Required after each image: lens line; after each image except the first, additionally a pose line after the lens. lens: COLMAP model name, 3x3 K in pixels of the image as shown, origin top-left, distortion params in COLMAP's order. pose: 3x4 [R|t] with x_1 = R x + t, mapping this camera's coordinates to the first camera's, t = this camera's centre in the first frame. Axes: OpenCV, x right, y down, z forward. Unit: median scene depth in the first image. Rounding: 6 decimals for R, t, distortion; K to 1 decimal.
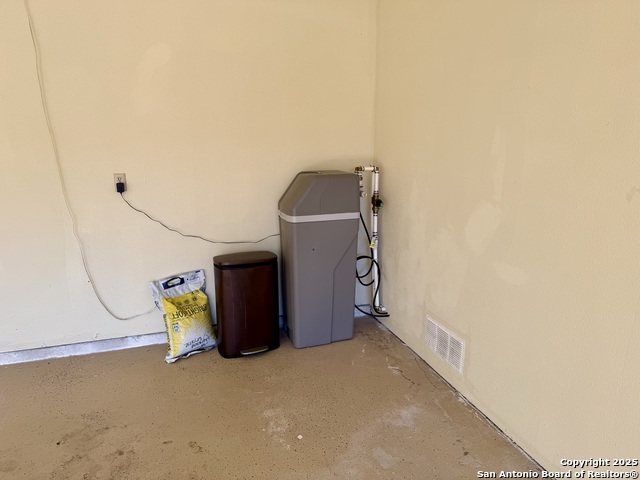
lens RADIAL K [[446.2, 0, 321.8], [0, 446.2, 241.9], [0, 0, 1]] dist [0.054891, -0.076174]
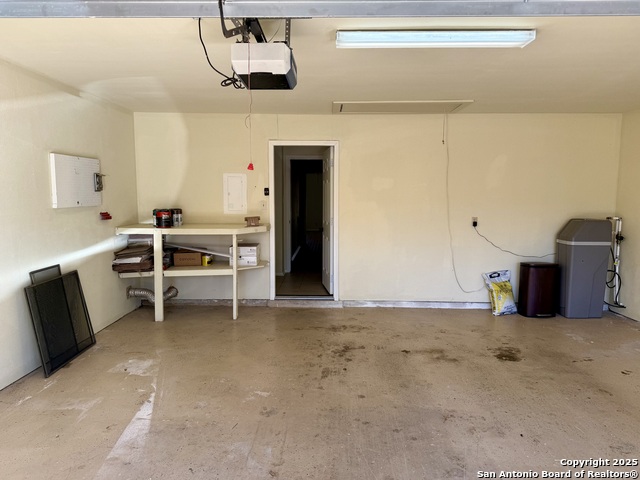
lens RADIAL K [[446.2, 0, 321.8], [0, 446.2, 241.9], [0, 0, 1]] dist [0.054891, -0.076174]
pose [[0.946954, 0.044119, -0.318326, -0.424092], [-0.084122, 0.990024, -0.113031, 0.225988], [0.310163, 0.133814, 0.941219, -1.012560]]
